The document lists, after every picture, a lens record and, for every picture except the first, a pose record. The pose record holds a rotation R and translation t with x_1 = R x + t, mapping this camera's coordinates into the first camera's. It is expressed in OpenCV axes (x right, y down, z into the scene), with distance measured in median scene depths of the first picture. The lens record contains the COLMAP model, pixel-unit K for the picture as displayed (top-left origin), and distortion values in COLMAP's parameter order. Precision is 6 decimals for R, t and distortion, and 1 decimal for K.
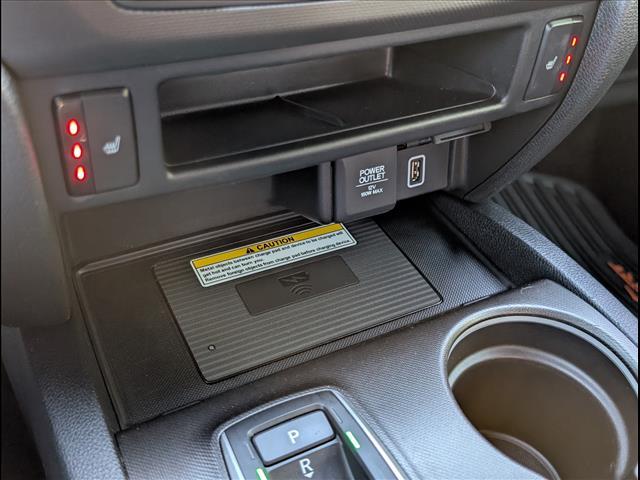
lens RADIAL K [[656.6, 0, 320.0], [0, 656.6, 240.0], [0, 0, 1]] dist [0.000222, -0.003799]
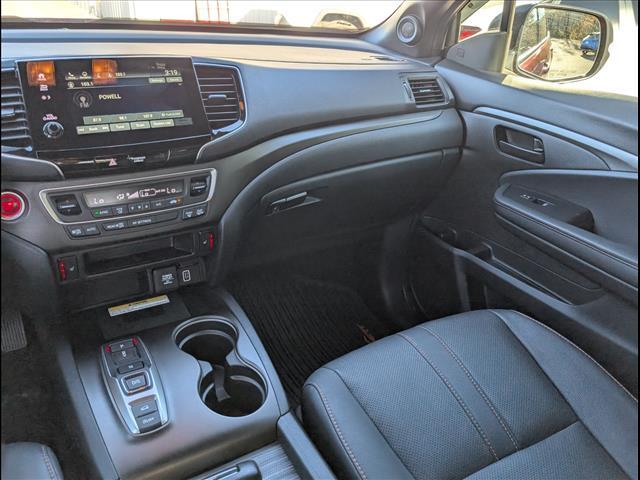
lens RADIAL K [[523.7, 0, 320.0], [0, 523.7, 240.0], [0, 0, 1]] dist [-0.004439, 0.008101]
pose [[0.998977, -0.039852, 0.021390, 0.730690], [0.043494, 0.976192, -0.212505, 0.276546], [-0.012412, 0.213217, 0.976926, -1.408749]]
